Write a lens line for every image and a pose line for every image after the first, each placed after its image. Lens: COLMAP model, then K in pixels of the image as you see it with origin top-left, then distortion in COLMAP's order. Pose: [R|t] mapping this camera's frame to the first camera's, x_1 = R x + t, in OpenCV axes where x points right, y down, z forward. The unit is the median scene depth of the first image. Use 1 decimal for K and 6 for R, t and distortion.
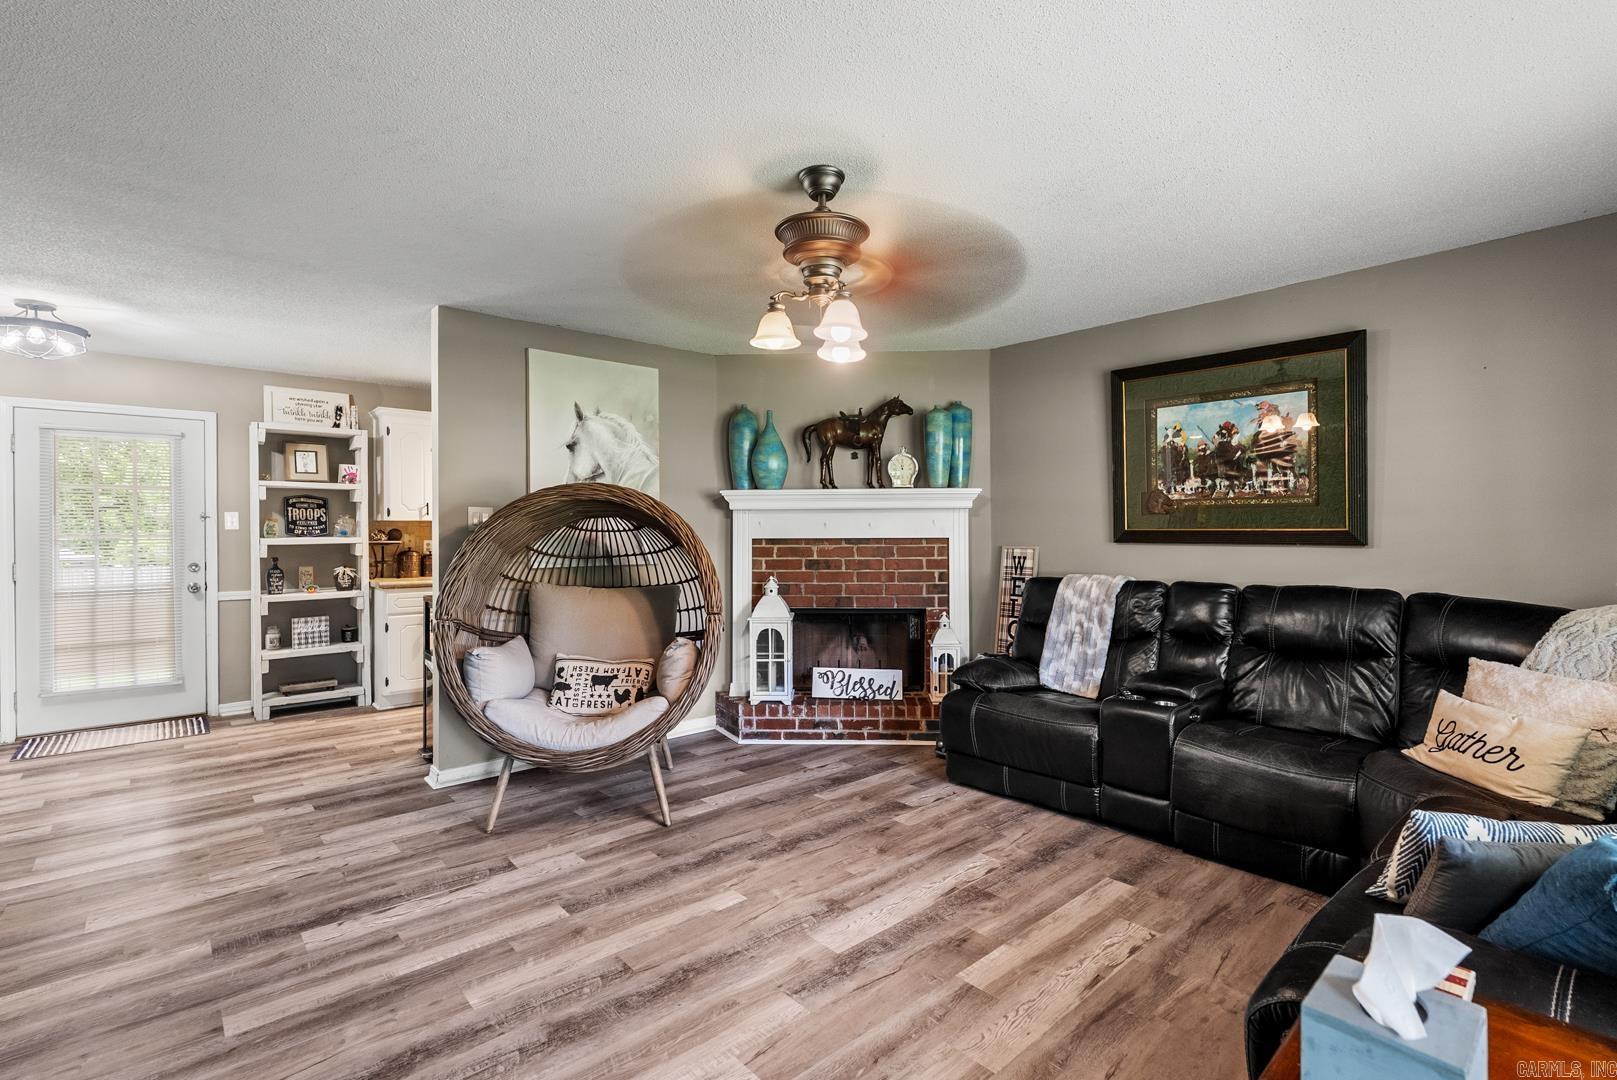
lens RADIAL K [[737.5, 0, 808.0], [0, 737.5, 531.2], [0, 0, 1]] dist [-0.007838, 0.001078]
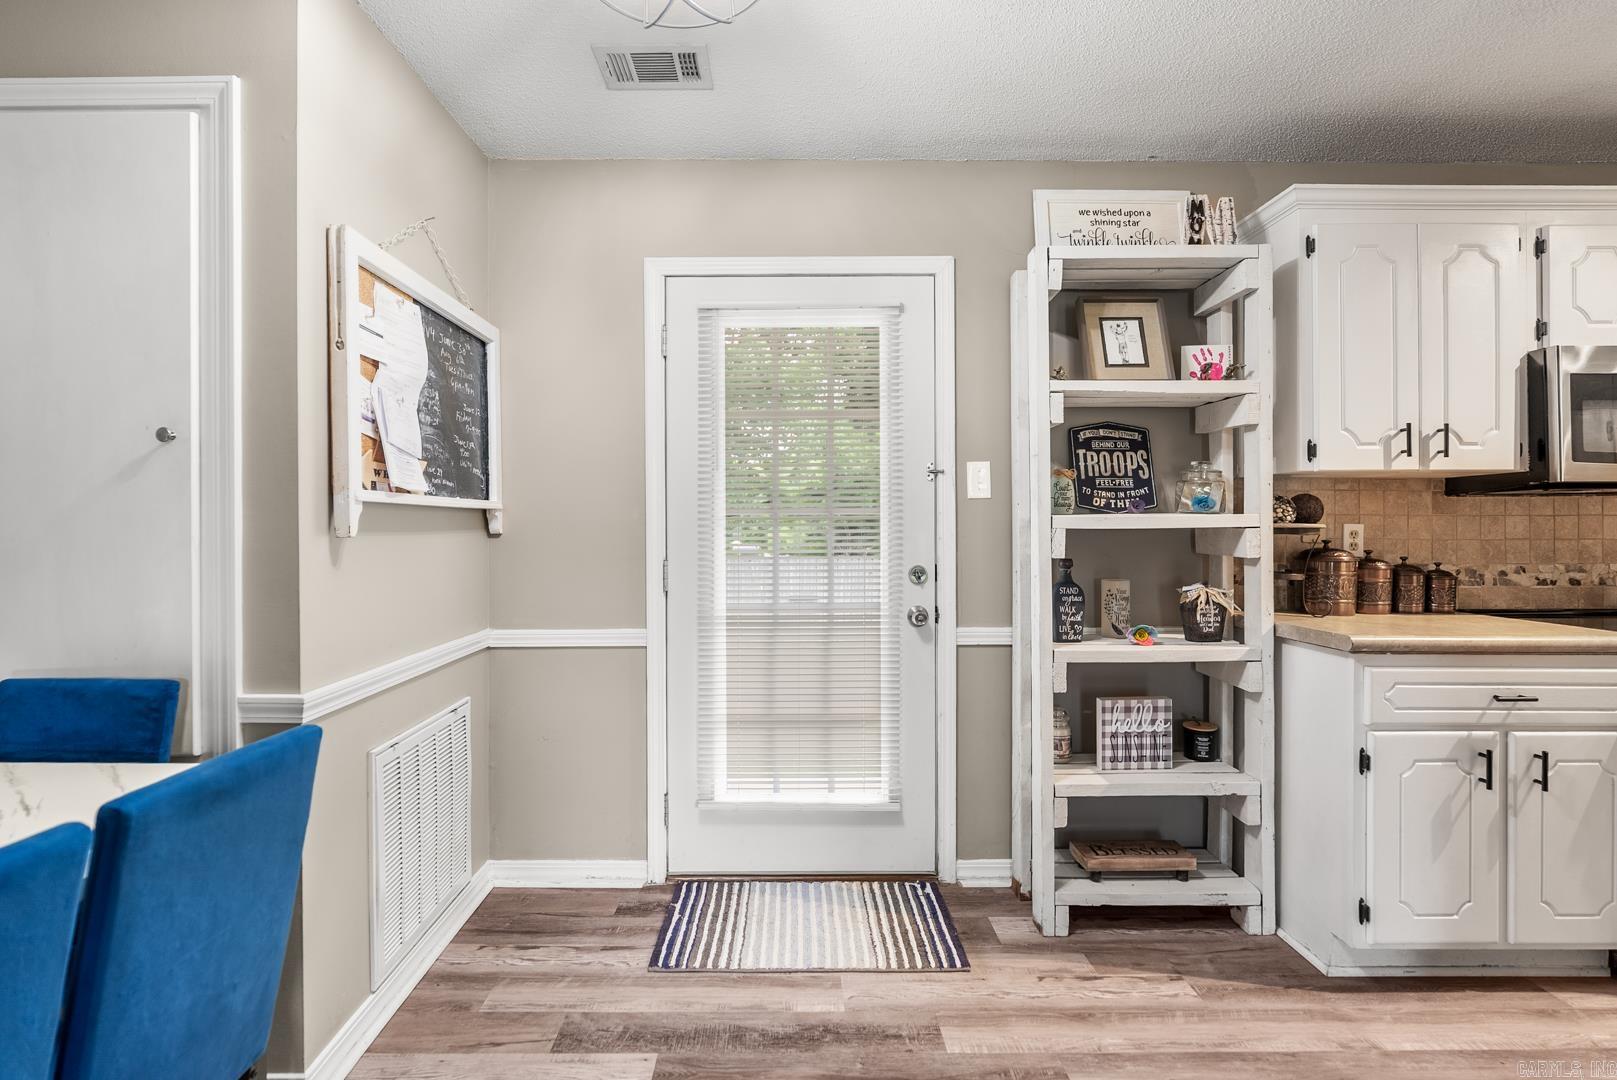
lens RADIAL K [[775.5, 0, 797.8], [0, 775.5, 527.6], [0, 0, 1]] dist [-0.003836, 0.002078]
pose [[0.750284, 0.001521, -0.661114, -0.525198], [-0.001180, 0.999999, 0.000962, 0.016397], [0.661114, 0.000059, 0.750285, 0.527951]]
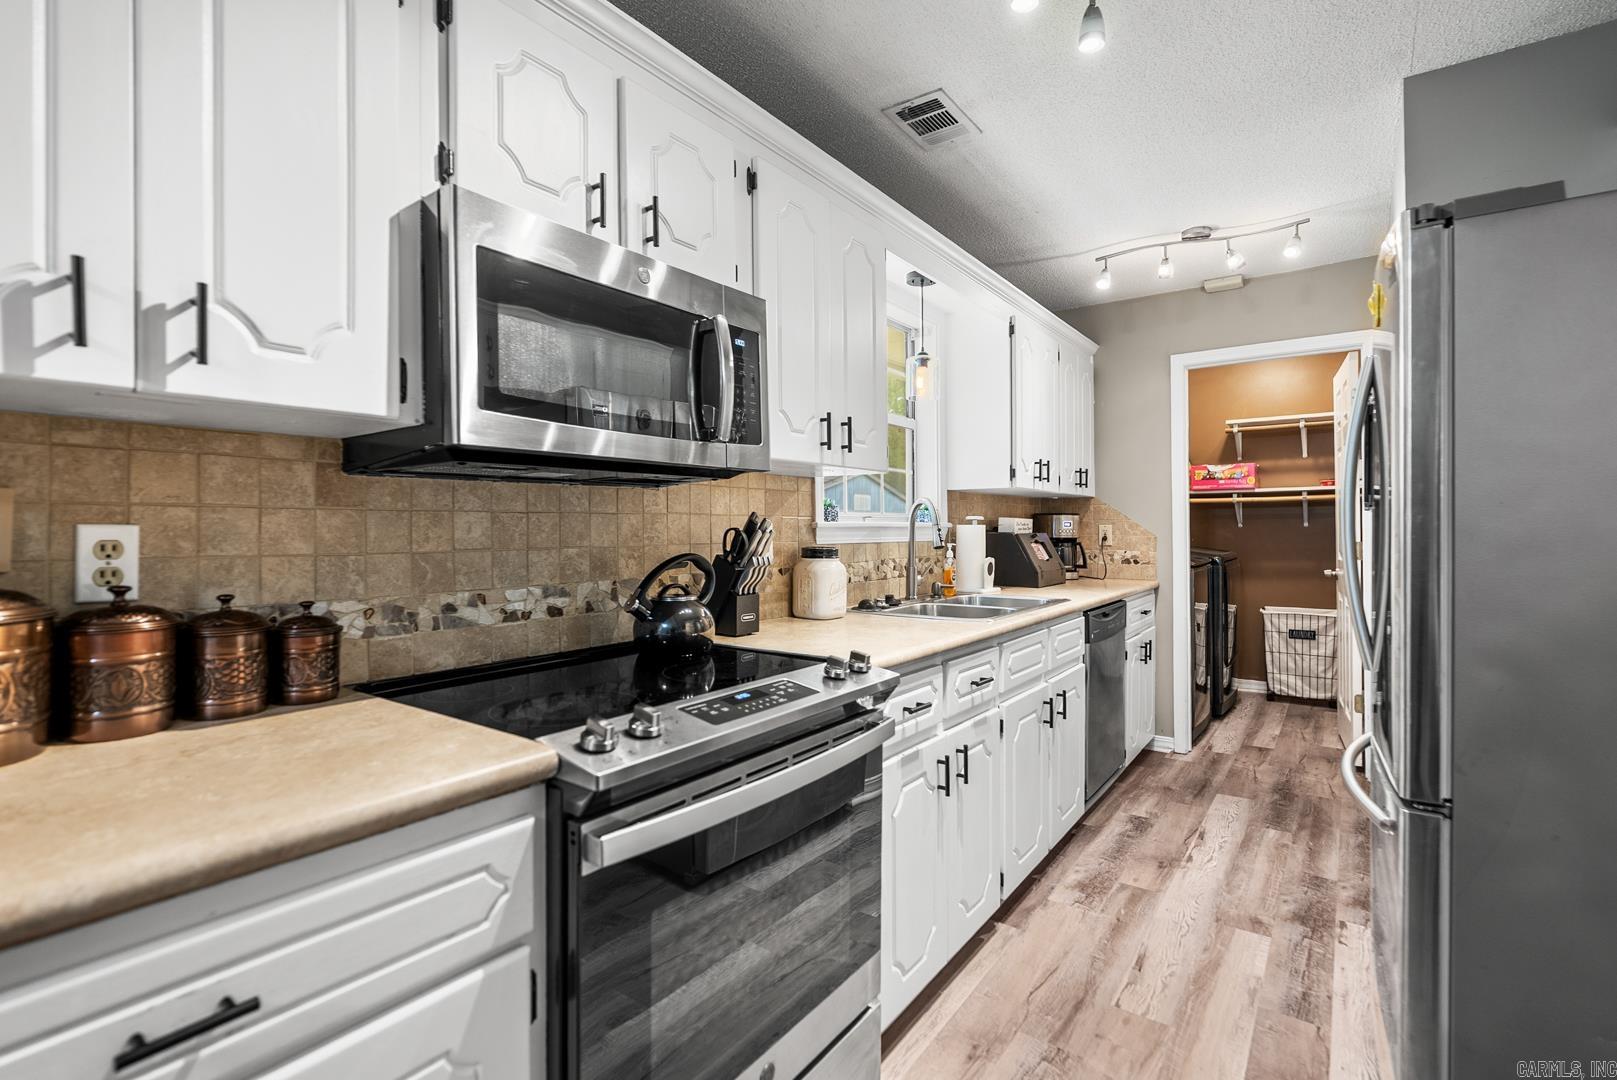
lens RADIAL K [[737.5, 0, 822.6], [0, 737.5, 543.0], [0, 0, 1]] dist [-0.007838, 0.001078]
pose [[0.977081, -0.006578, 0.212765, -0.434195], [0.002124, 0.999774, 0.021153, 0.015204], [-0.212856, -0.020216, 0.976874, 0.896394]]
